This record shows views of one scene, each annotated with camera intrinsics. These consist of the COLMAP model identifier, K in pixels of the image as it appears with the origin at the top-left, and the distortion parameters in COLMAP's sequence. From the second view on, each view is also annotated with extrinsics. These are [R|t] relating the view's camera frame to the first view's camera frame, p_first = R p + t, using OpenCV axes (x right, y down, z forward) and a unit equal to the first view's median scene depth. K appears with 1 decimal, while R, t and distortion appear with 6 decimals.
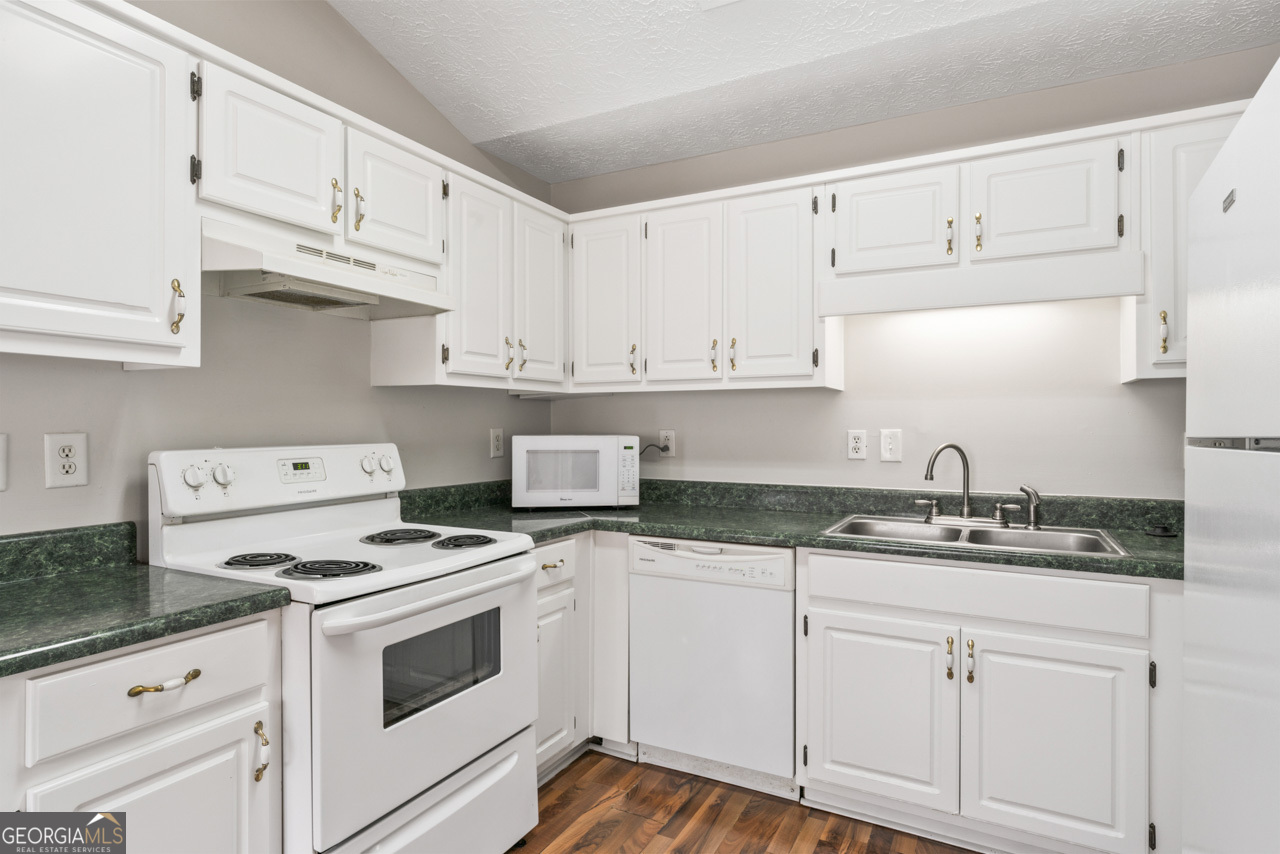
lens RADIAL K [[690.6, 0, 637.4], [0, 690.6, 426.3], [0, 0, 1]] dist [-0.001066, -0.000534]
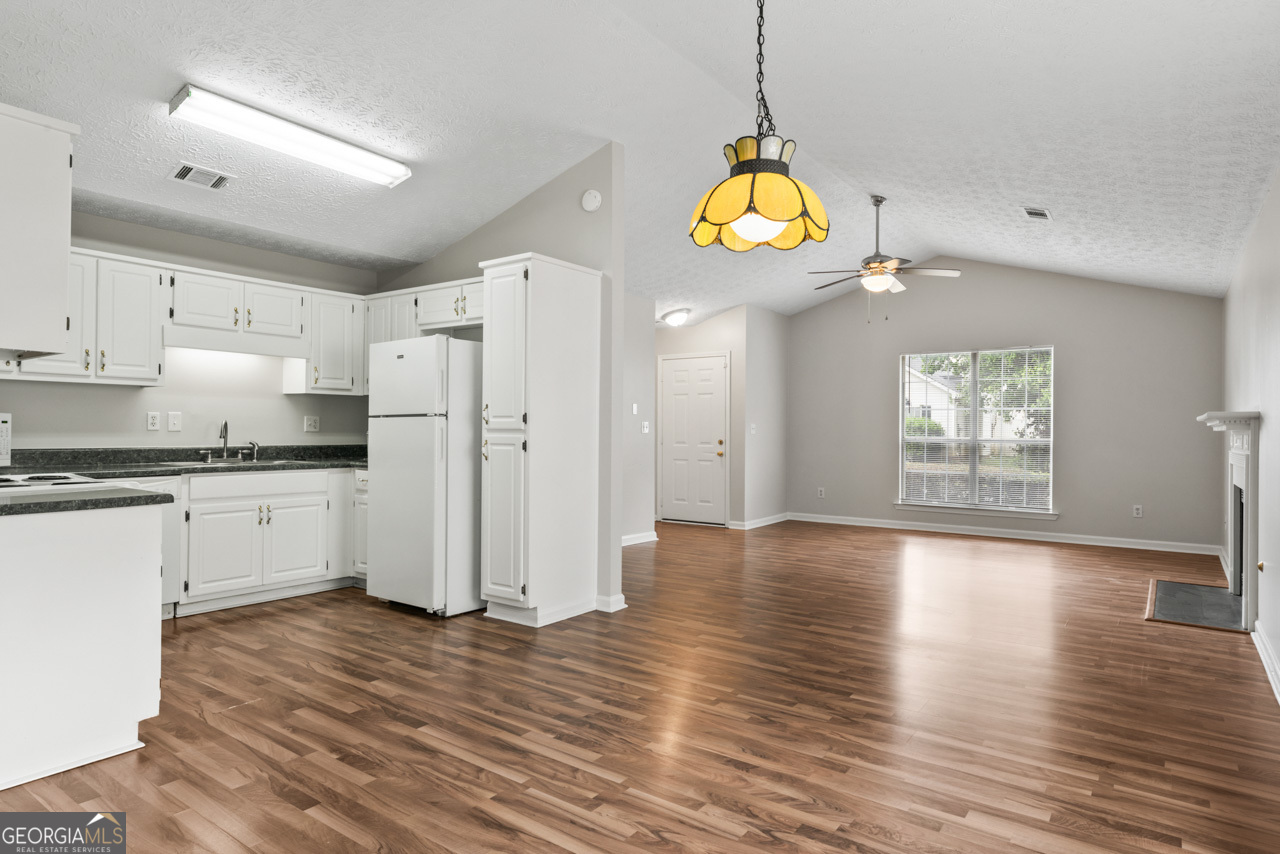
lens RADIAL K [[731.5, 0, 640.9], [0, 731.5, 426.5], [0, 0, 1]] dist [0.001442, -0.002408]
pose [[0.132182, 0.003909, 0.991218, -1.526391], [-0.008701, 0.999958, -0.002784, 0.041001], [-0.991187, -0.008257, 0.132210, -0.465231]]
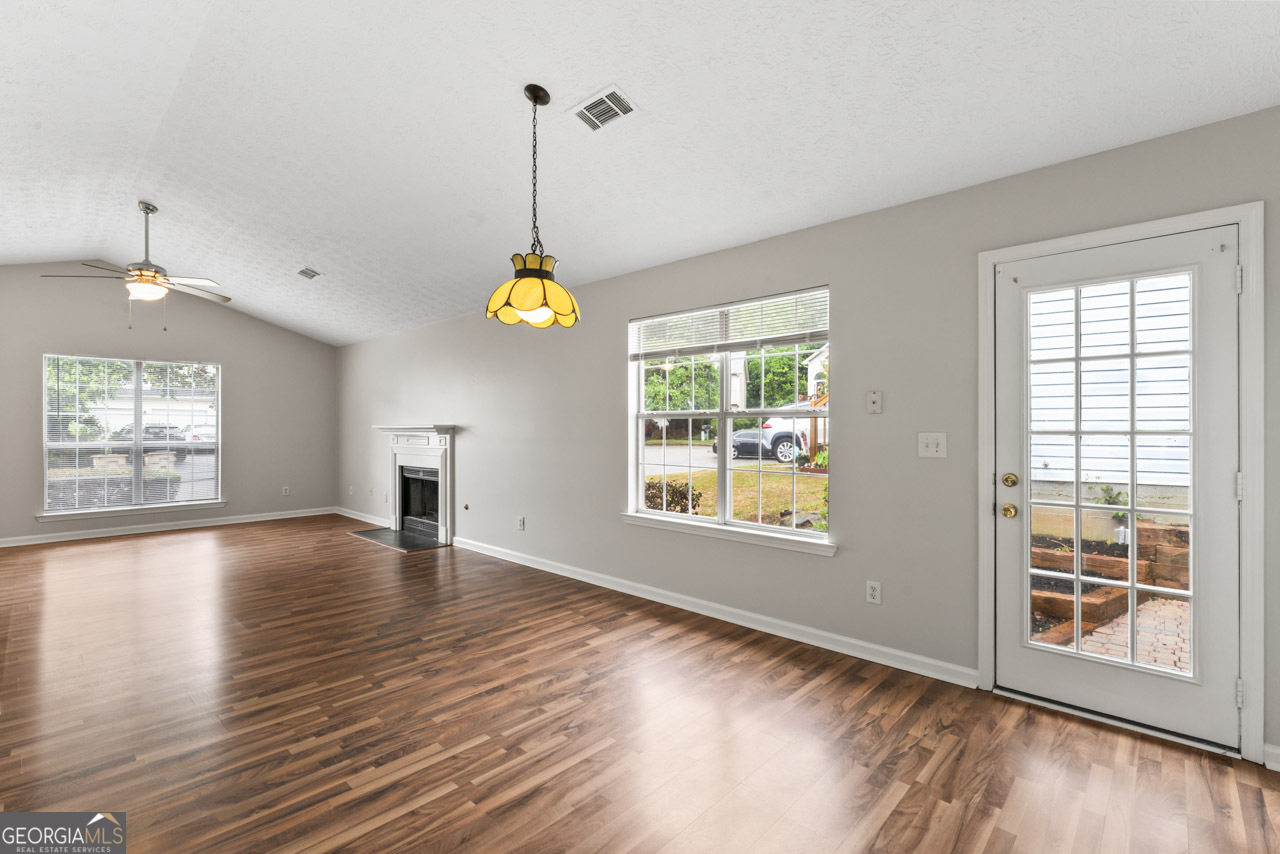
lens RADIAL K [[571.8, 0, 632.3], [0, 571.8, 431.5], [0, 0, 1]] dist [-0.000651, -0.000161]
pose [[-0.964331, -0.001324, 0.264698, -0.988718], [0.000182, 0.999984, 0.005664, -0.001218], [-0.264701, 0.005510, -0.964315, 0.631133]]
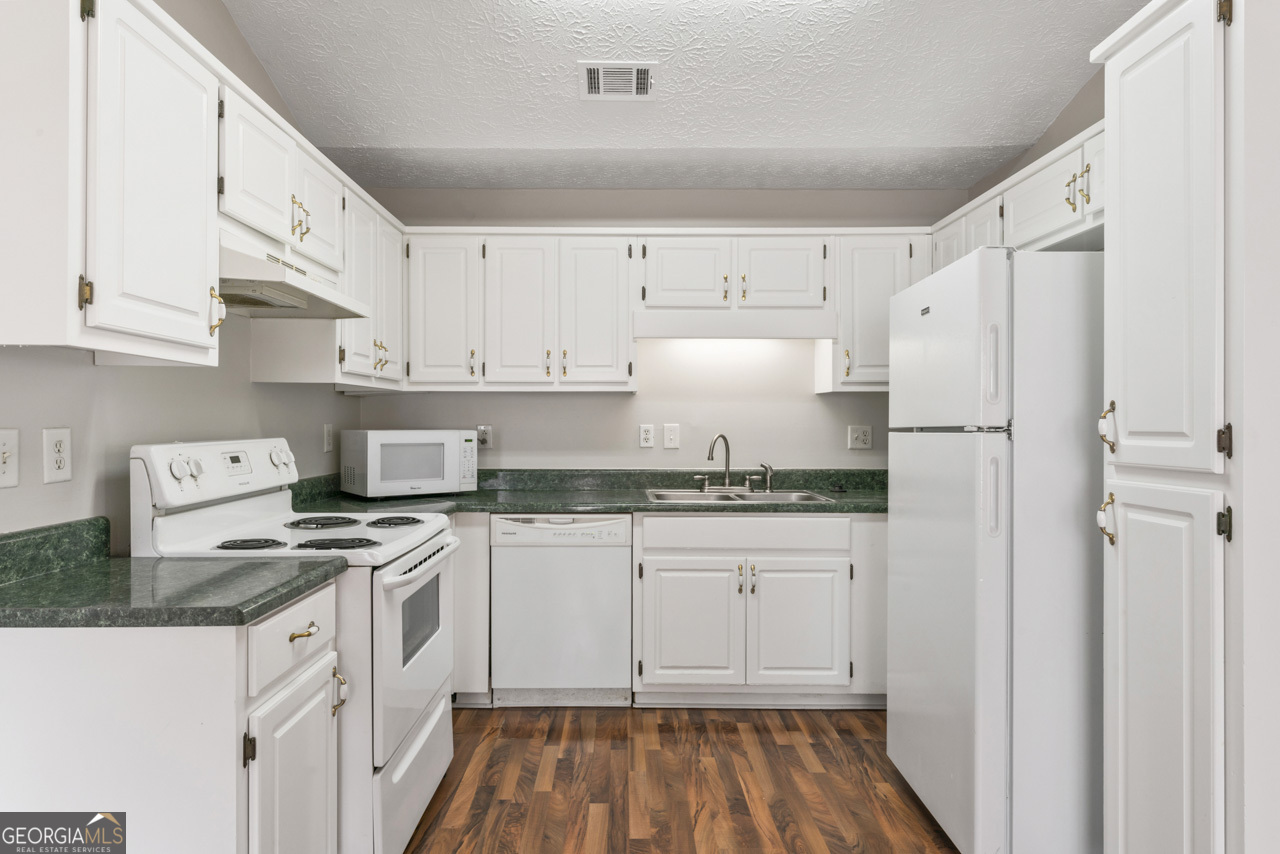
lens RADIAL K [[731.5, 0, 624.2], [0, 731.5, 423.3], [0, 0, 1]] dist [0.001442, -0.002408]
pose [[0.881526, -0.000601, 0.472136, -0.444804], [0.000080, 0.999999, 0.001124, 0.001456], [-0.472136, -0.000953, 0.881525, -0.228942]]
